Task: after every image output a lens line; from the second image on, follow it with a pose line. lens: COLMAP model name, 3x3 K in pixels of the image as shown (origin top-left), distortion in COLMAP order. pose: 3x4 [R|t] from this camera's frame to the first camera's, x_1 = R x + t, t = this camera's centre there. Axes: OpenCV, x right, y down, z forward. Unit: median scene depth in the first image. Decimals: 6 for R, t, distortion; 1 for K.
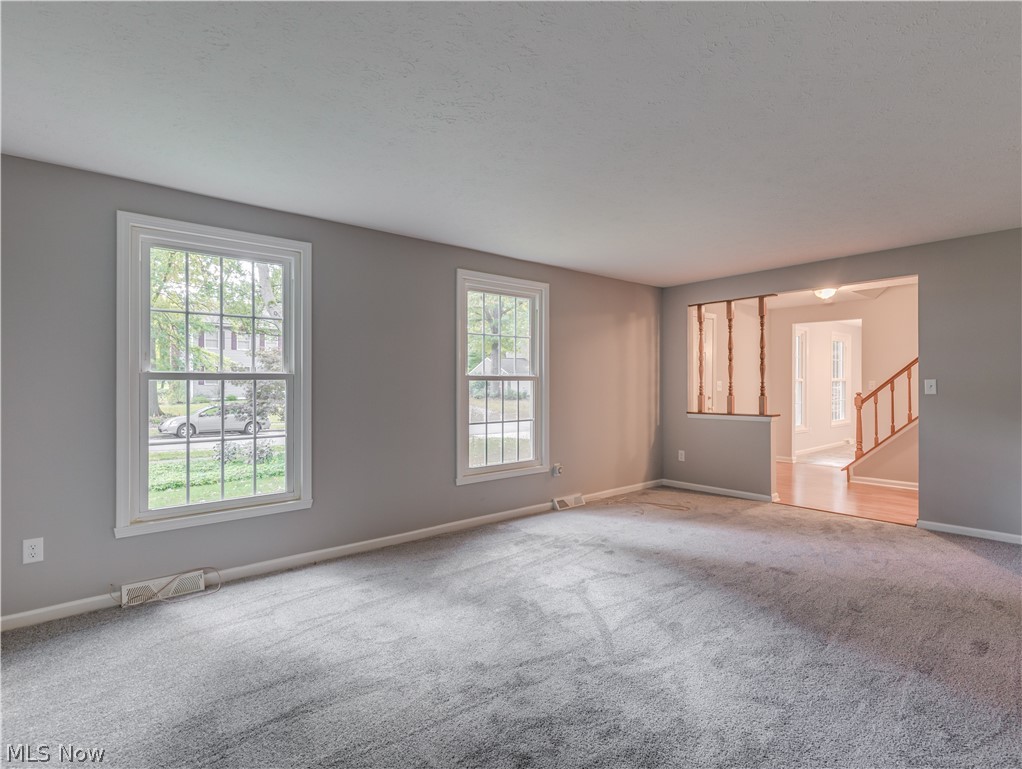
lens RADIAL K [[517.8, 0, 513.6], [0, 517.8, 379.4], [0, 0, 1]] dist [0.001065, -0.000218]
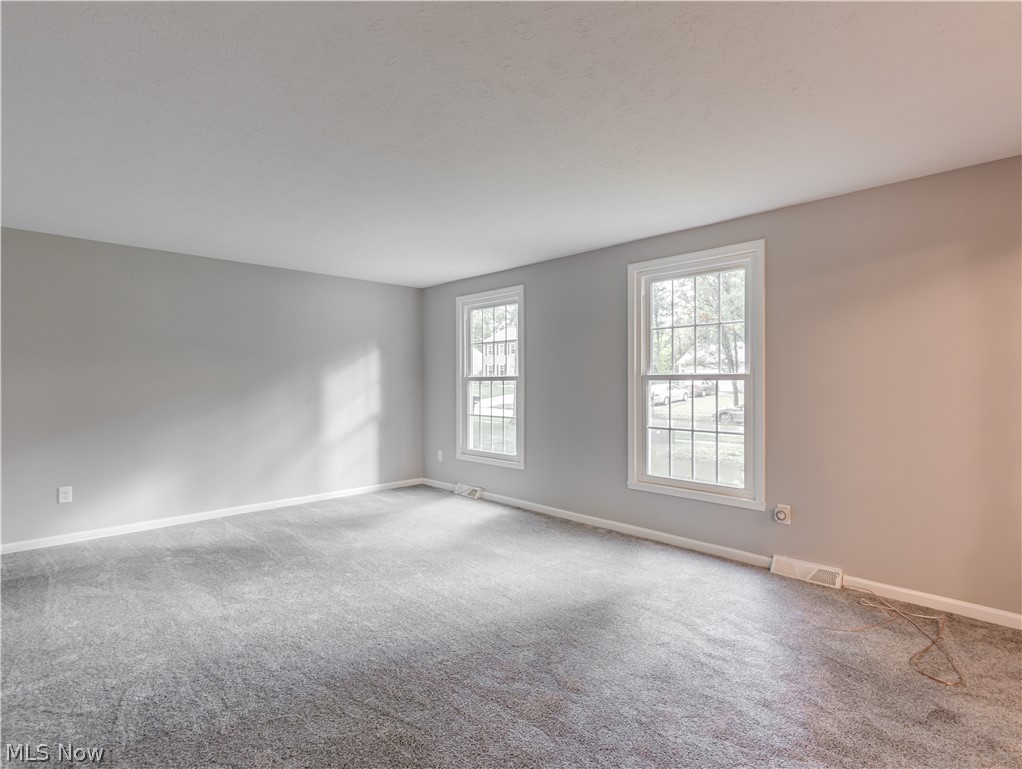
lens RADIAL K [[517.8, 0, 513.6], [0, 517.8, 379.4], [0, 0, 1]] dist [0.001065, -0.000218]
pose [[0.074123, -0.004256, -0.997240, 0.799740], [0.005190, 0.999979, -0.003882, 0.002744], [0.997236, -0.004888, 0.074144, 0.673046]]
